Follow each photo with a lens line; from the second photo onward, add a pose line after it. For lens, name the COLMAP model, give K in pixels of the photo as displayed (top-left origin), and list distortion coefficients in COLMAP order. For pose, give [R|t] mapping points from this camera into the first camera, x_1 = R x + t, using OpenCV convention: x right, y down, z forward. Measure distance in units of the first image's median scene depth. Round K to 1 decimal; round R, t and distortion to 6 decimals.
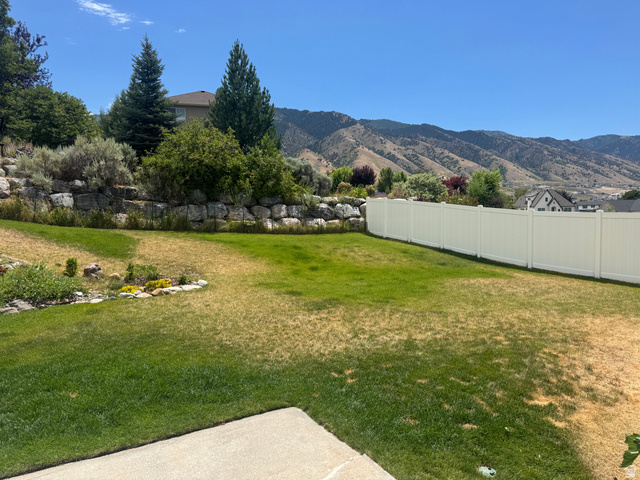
lens RADIAL K [[455.6, 0, 320.0], [0, 455.6, 240.0], [0, 0, 1]] dist [0.006010, -0.005791]
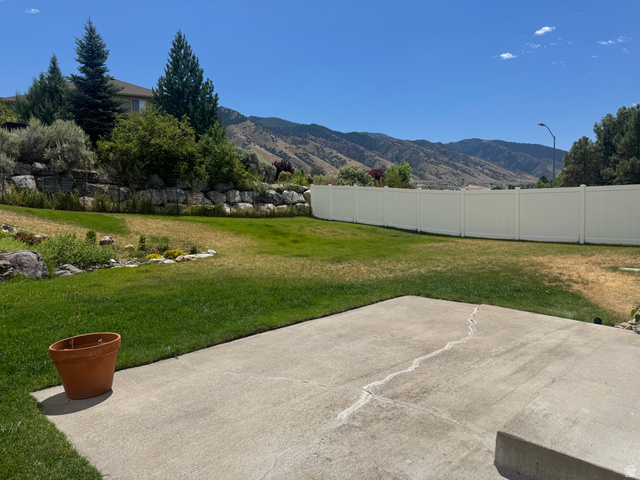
lens RADIAL K [[463.6, 0, 327.5], [0, 463.6, 239.8], [0, 0, 1]] dist [0.002726, -0.038111]
pose [[0.964276, -0.029381, 0.263265, -0.162362], [0.030128, 0.999545, 0.001200, 0.041150], [-0.263181, 0.006775, 0.964723, -0.088022]]
